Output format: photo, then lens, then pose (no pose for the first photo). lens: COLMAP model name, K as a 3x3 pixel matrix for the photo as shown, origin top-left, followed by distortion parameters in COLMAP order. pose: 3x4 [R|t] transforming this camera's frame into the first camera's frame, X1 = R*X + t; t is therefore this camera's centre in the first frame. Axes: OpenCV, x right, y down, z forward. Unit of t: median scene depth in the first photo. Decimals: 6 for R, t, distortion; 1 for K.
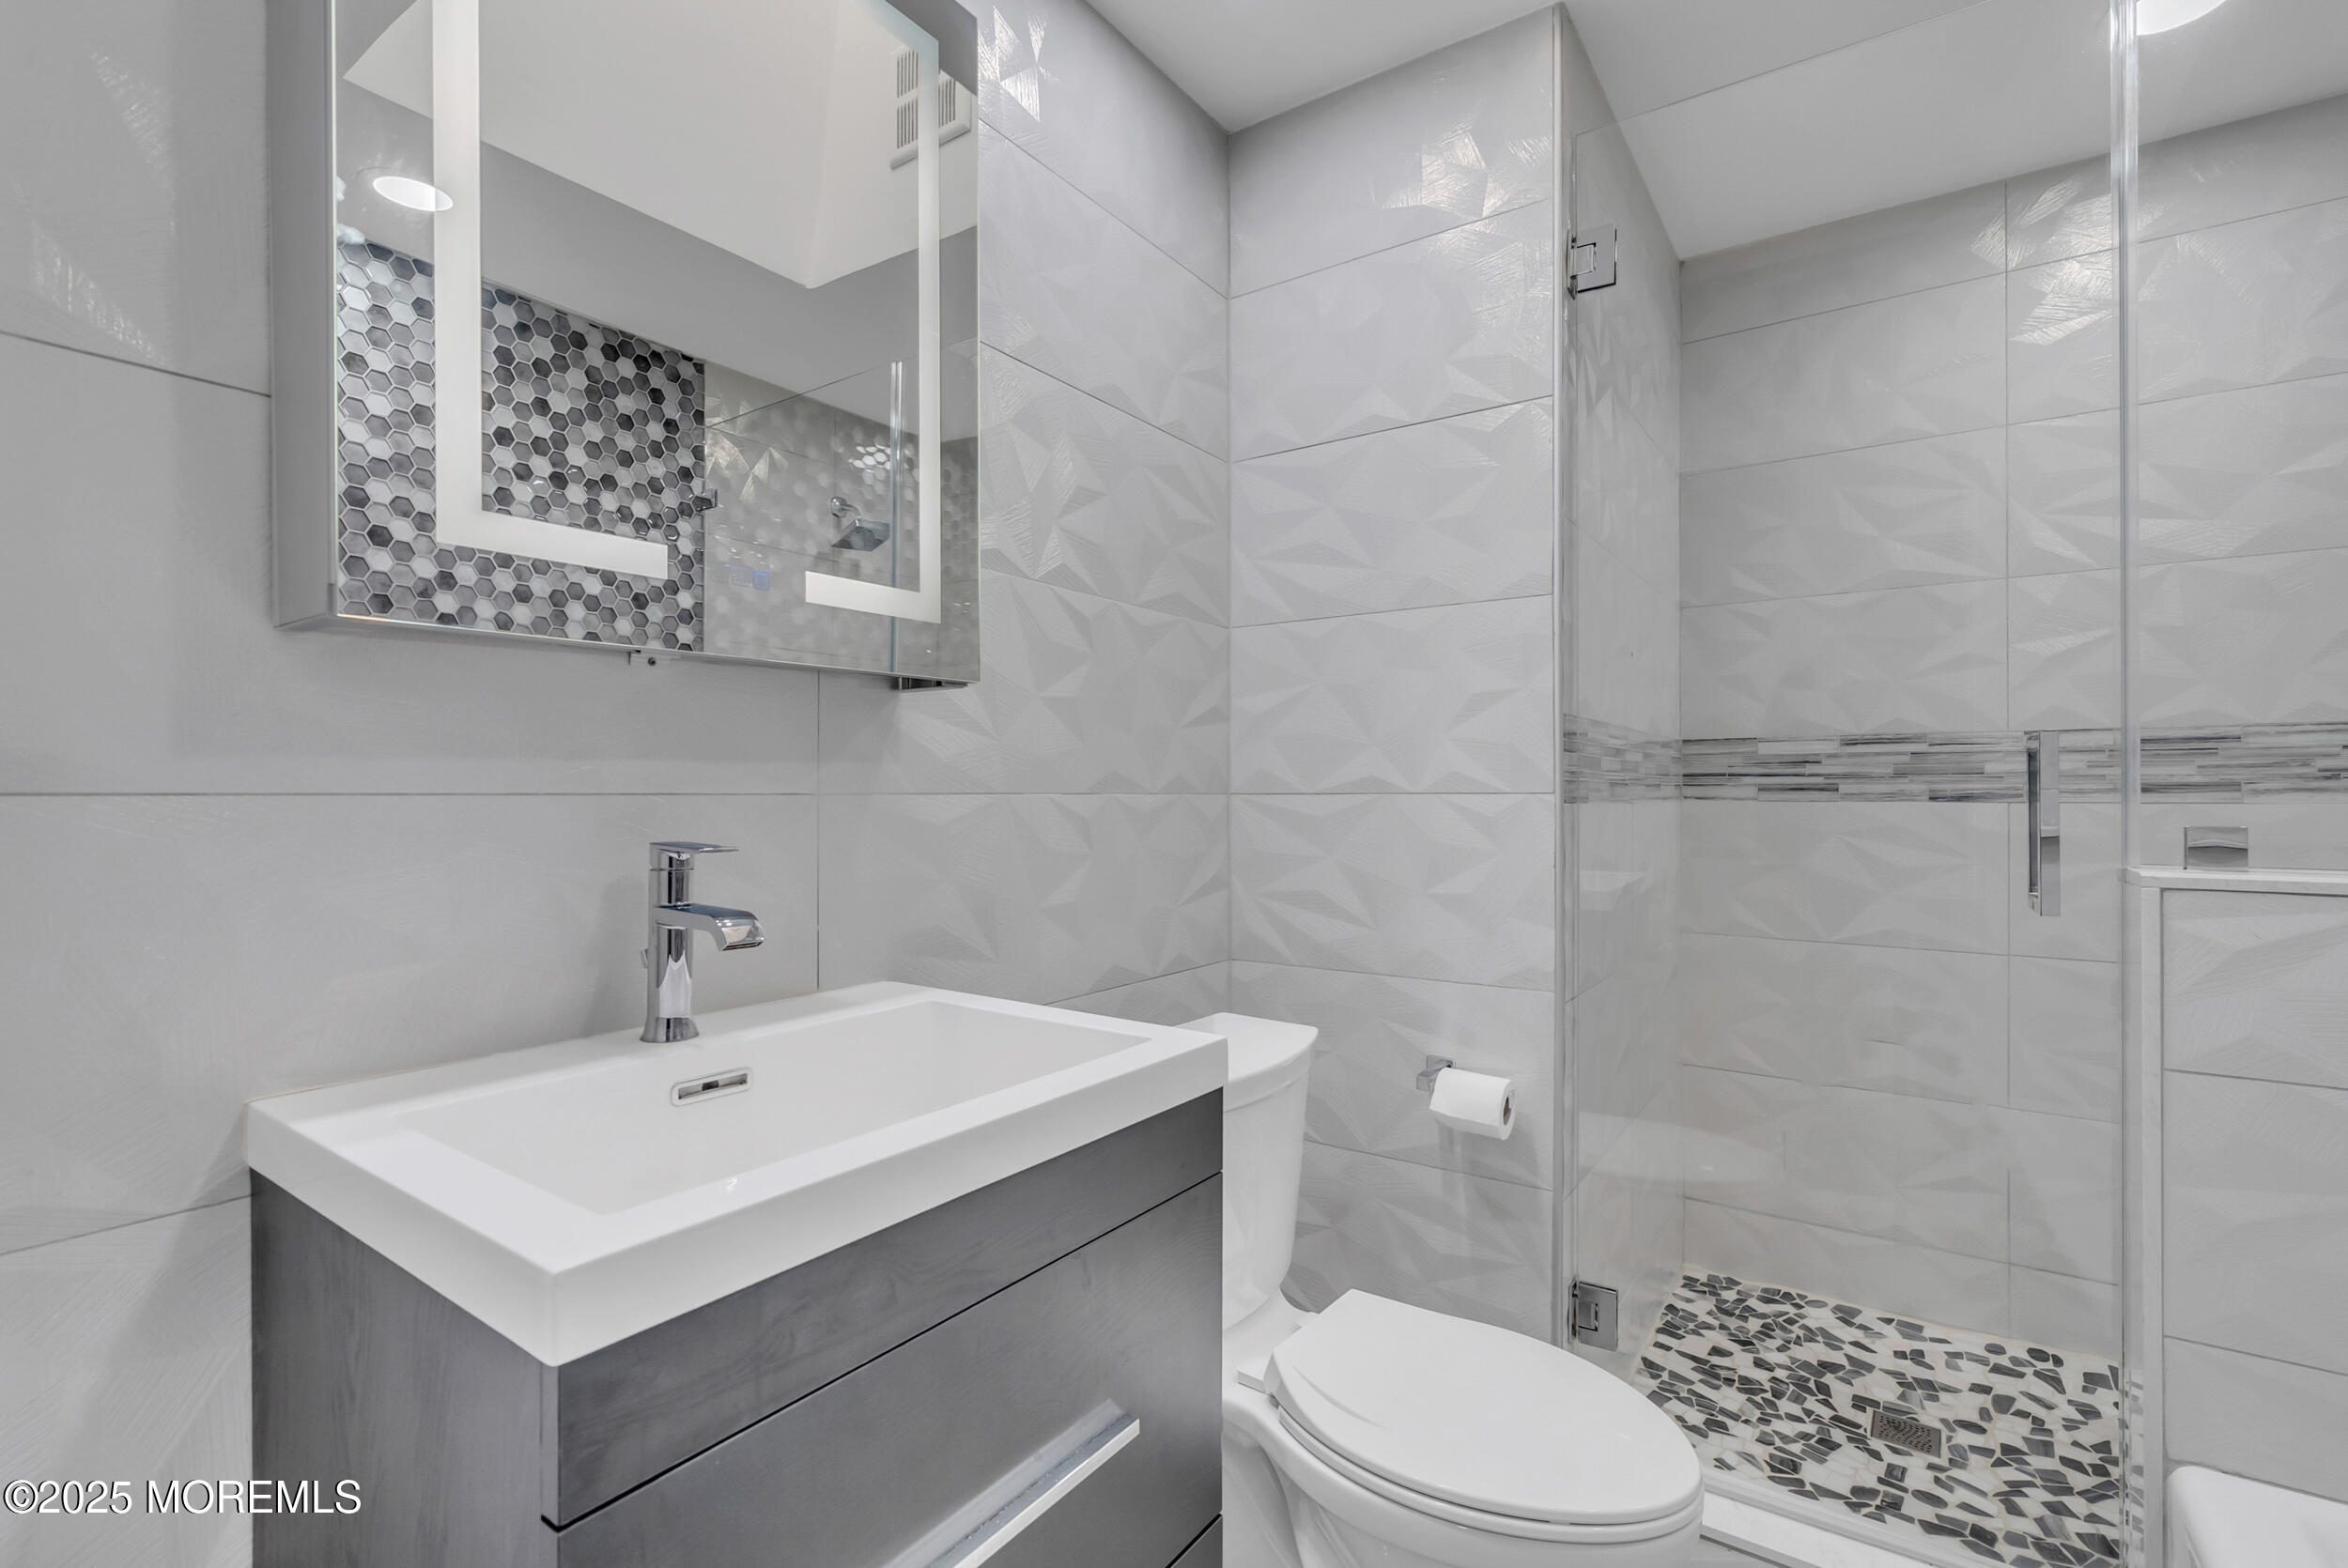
lens RADIAL K [[1070.0, 0, 1173.1], [0, 1070.0, 790.8], [0, 0, 1]] dist [-0.002322, 0.000941]
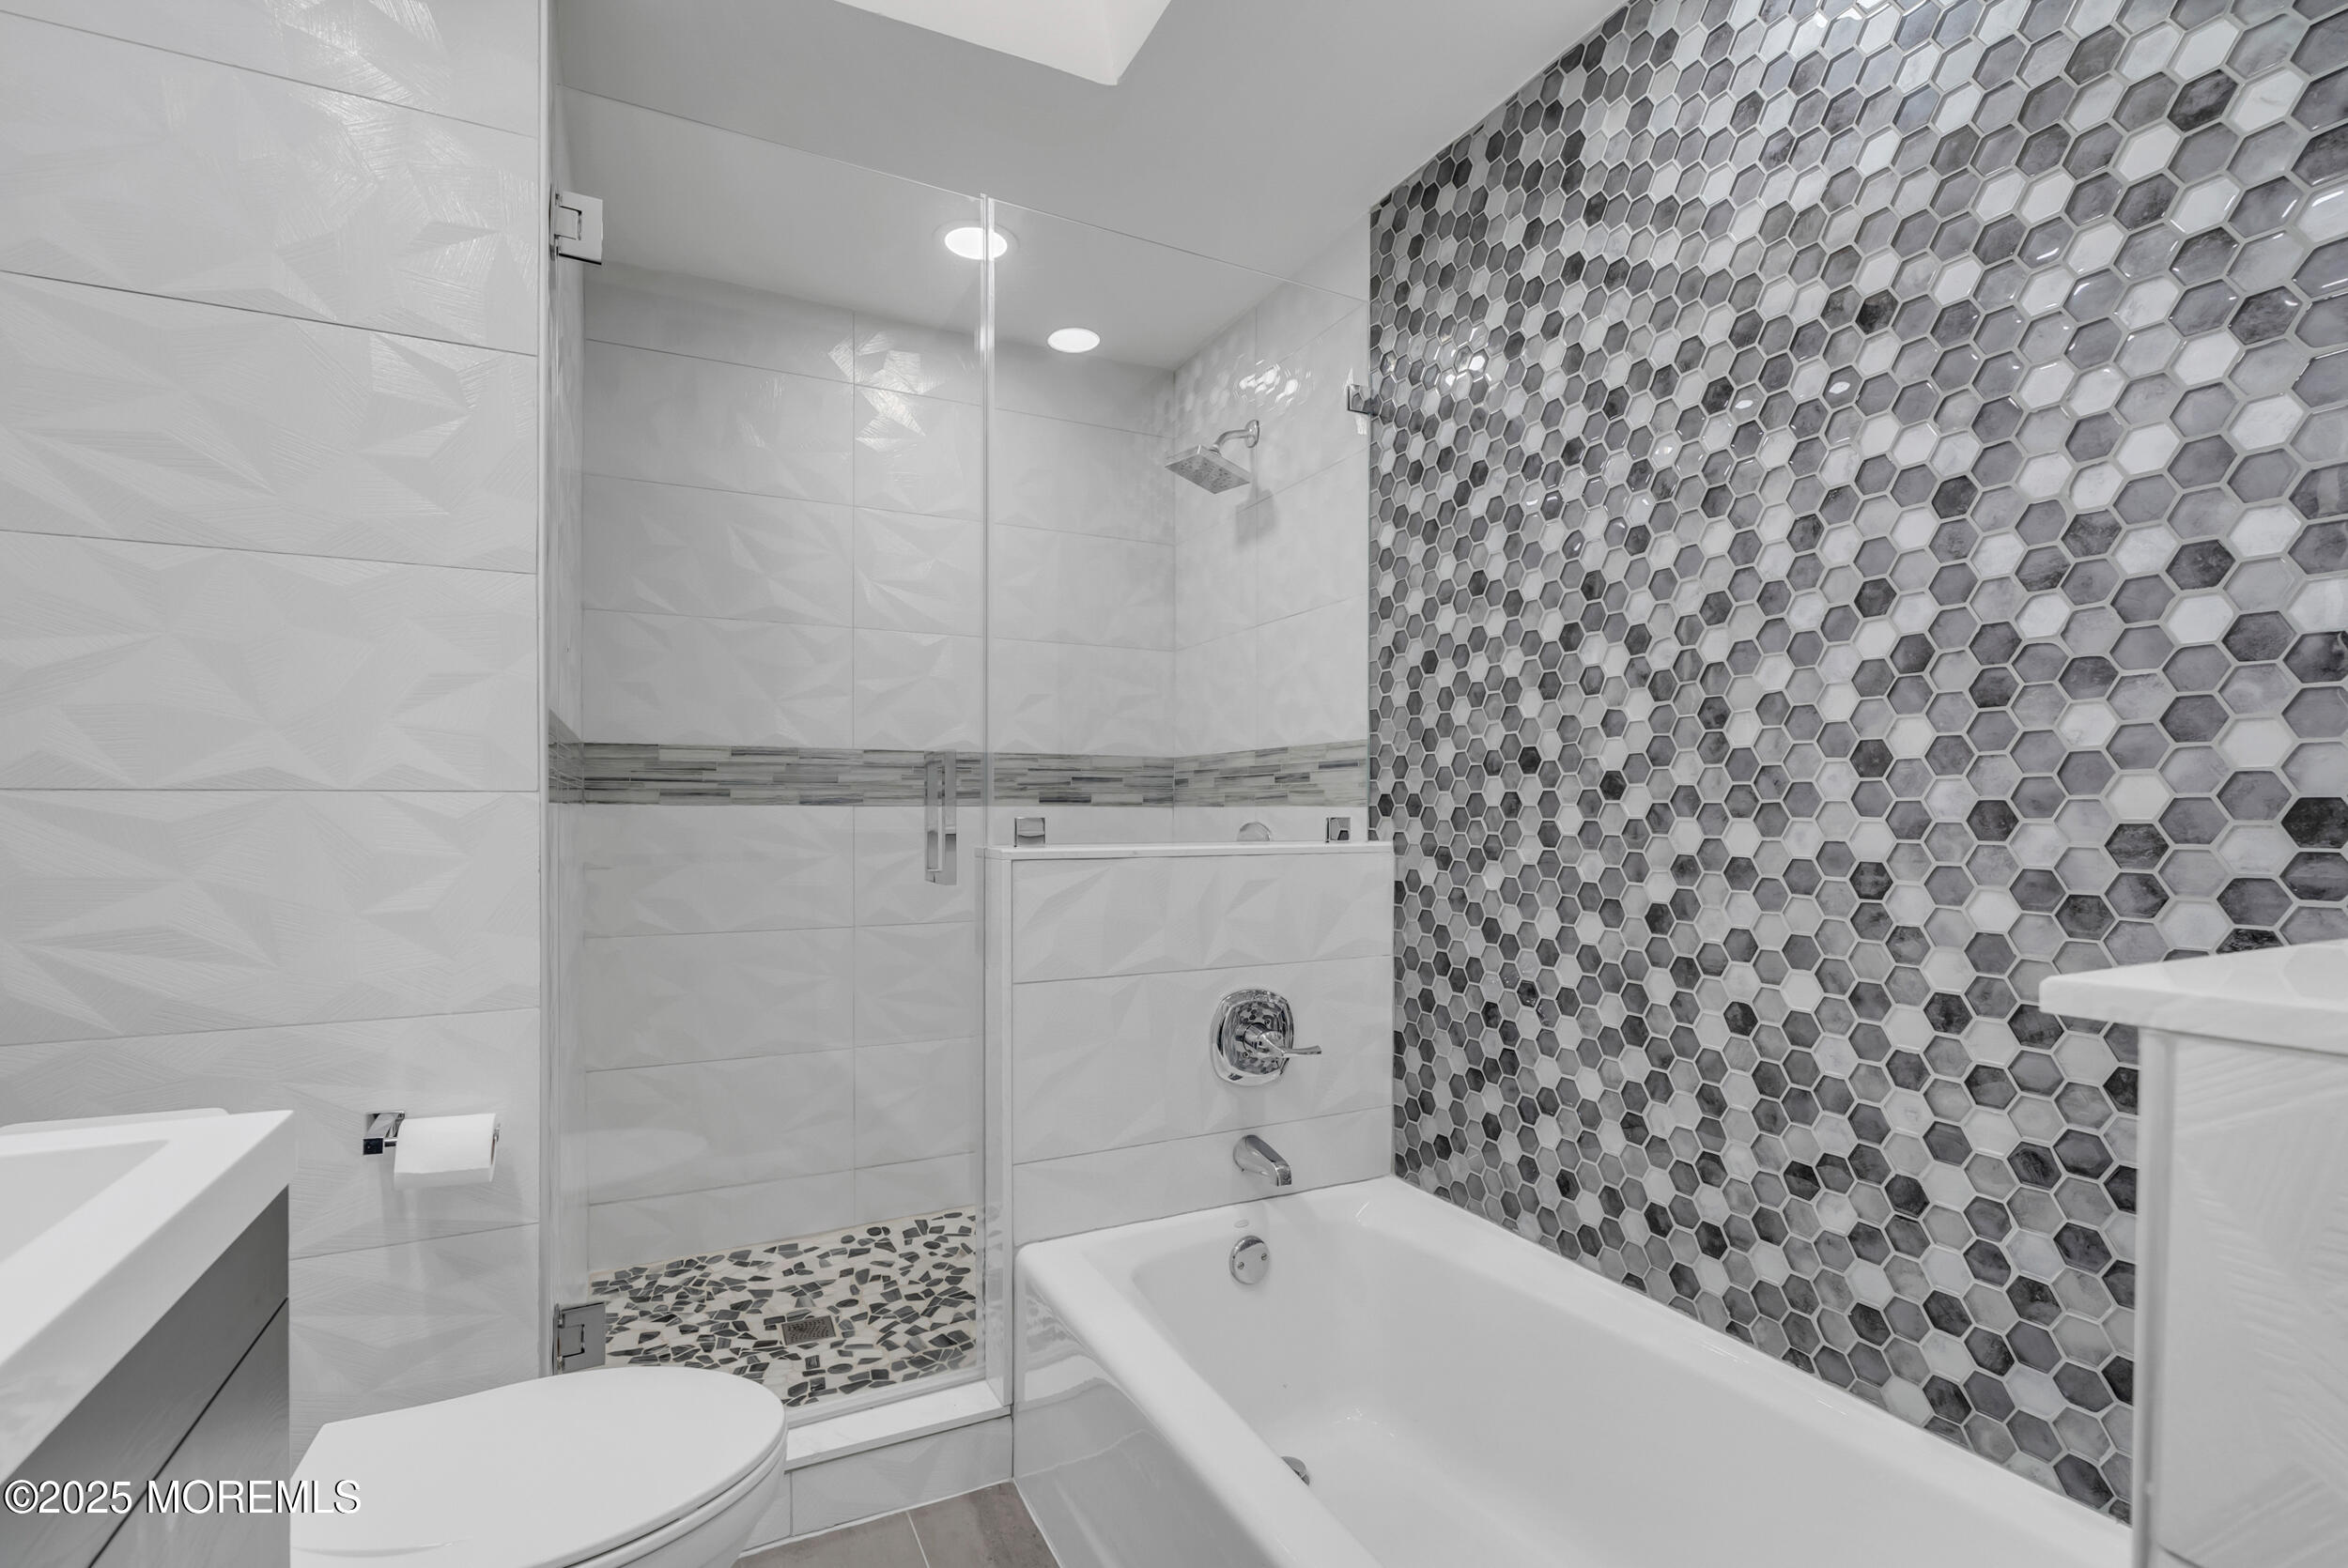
lens RADIAL K [[1070.0, 0, 1178.7], [0, 1070.0, 816.7], [0, 0, 1]] dist [-0.002322, 0.000941]
pose [[0.473635, -0.005658, 0.880703, -0.163554], [-0.005936, 0.999936, 0.009616, 0.009689], [-0.880701, -0.009783, 0.473571, 0.066727]]
